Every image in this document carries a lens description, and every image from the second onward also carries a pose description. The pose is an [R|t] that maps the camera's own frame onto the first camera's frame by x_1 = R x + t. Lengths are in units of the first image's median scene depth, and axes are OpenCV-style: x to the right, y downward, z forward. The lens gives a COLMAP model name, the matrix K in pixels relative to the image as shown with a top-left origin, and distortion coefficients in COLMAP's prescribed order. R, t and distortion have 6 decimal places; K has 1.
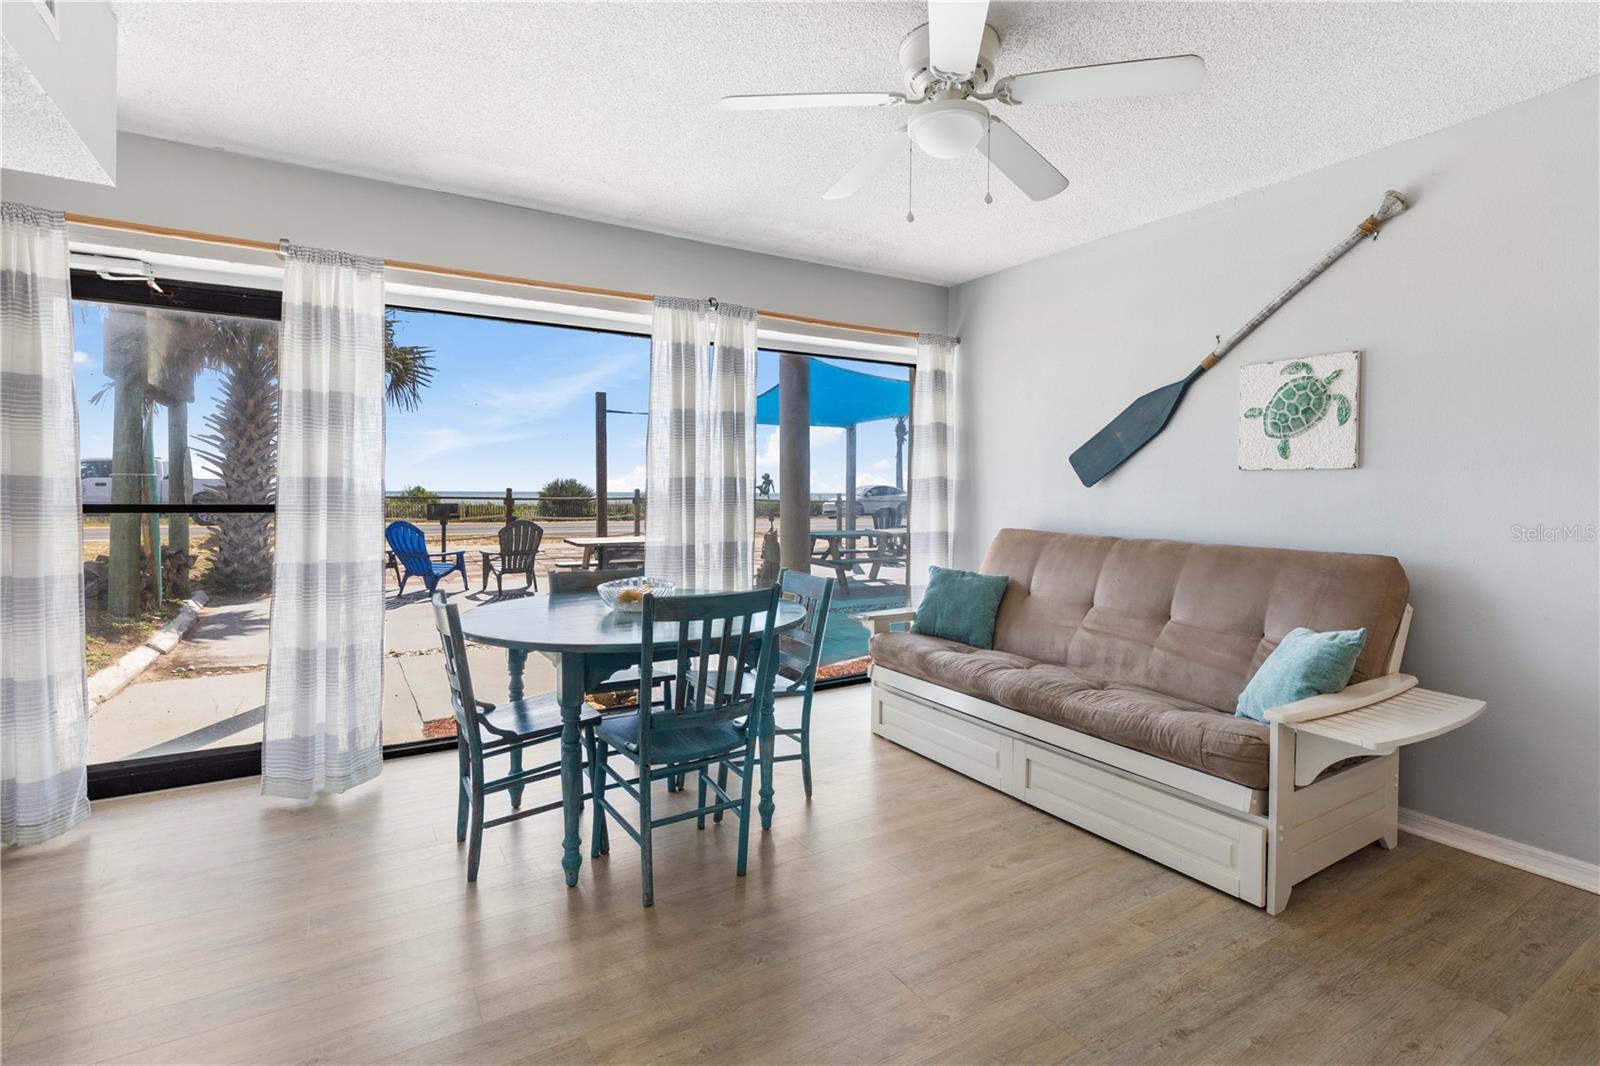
lens RADIAL K [[744.1, 0, 802.4], [0, 744.1, 501.1], [0, 0, 1]] dist [-0.002907, -0.002499]
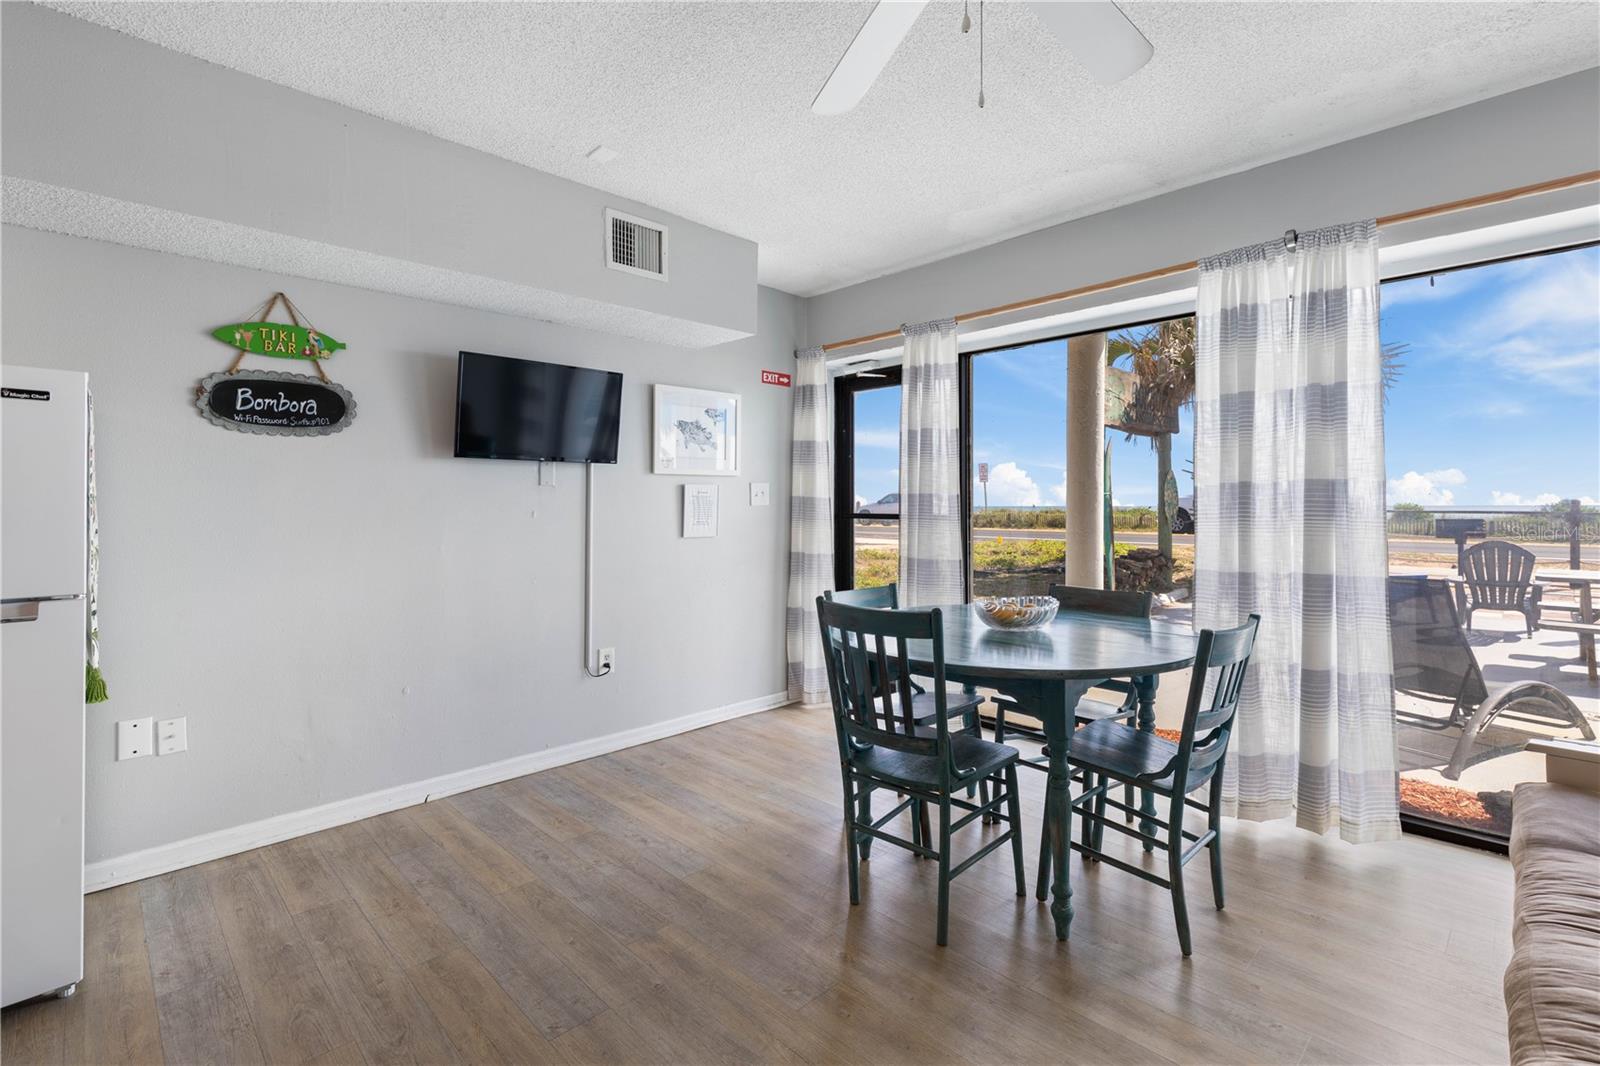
lens RADIAL K [[719.9, 0, 851.5], [0, 719.9, 492.8], [0, 0, 1]] dist [0.005269, -0.001692]
pose [[0.263396, -0.023857, -0.964393, 0.484343], [-0.006607, 0.999626, -0.026533, 0.001375], [0.964665, 0.013360, 0.263140, 0.460929]]
